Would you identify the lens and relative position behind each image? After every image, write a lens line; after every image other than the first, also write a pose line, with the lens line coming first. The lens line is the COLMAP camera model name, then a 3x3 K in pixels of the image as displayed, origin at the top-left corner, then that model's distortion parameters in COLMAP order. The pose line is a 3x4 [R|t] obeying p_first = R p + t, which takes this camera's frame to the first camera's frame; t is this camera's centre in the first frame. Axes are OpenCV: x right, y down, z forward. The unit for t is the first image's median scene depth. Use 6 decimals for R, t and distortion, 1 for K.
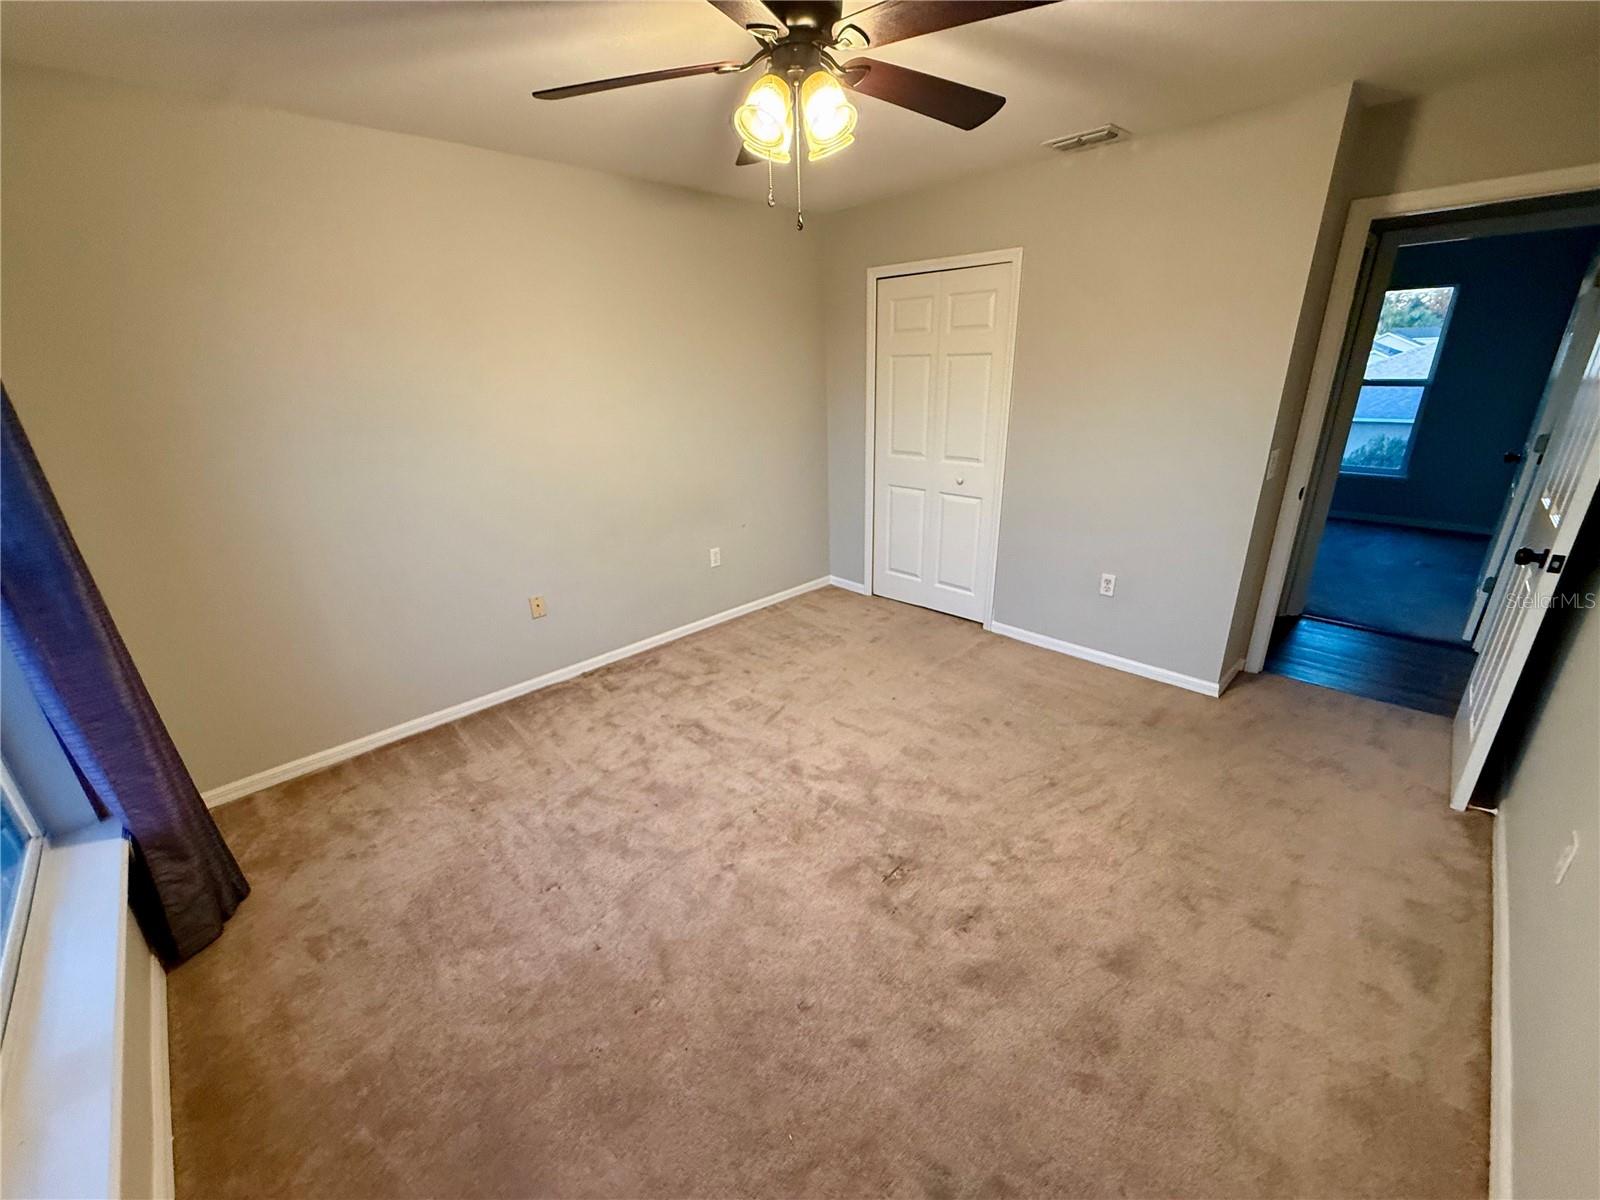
lens RADIAL K [[636.2, 0, 802.1], [0, 636.2, 603.4], [0, 0, 1]] dist [0.004334, 0.000463]
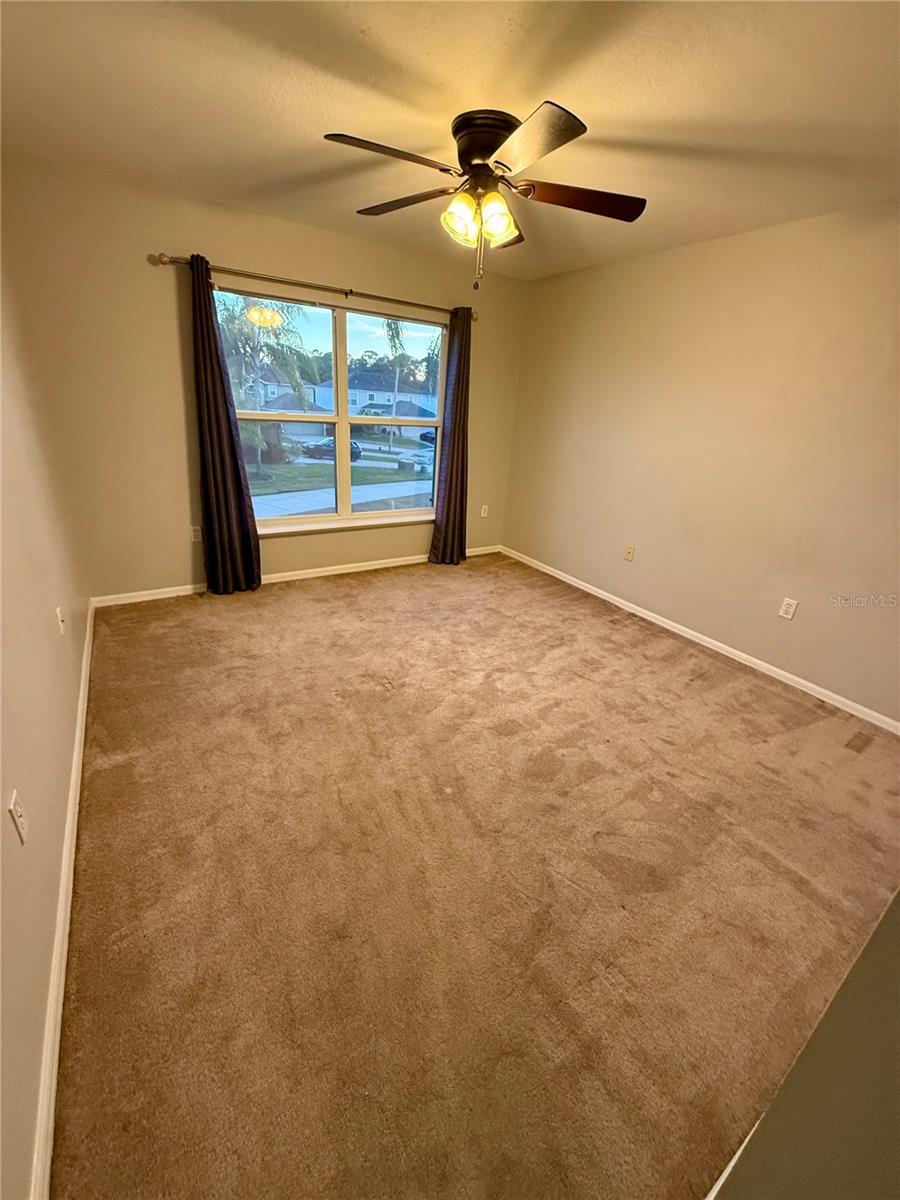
lens RADIAL K [[477.1, 0, 445.6], [0, 477.1, 590.0], [0, 0, 1]] dist [0.004334, 0.000463]
pose [[-0.211829, 0.379828, -0.900477, 0.766594], [-0.403650, 0.805123, 0.434562, -0.252335], [0.890054, 0.455530, -0.017231, 0.692858]]
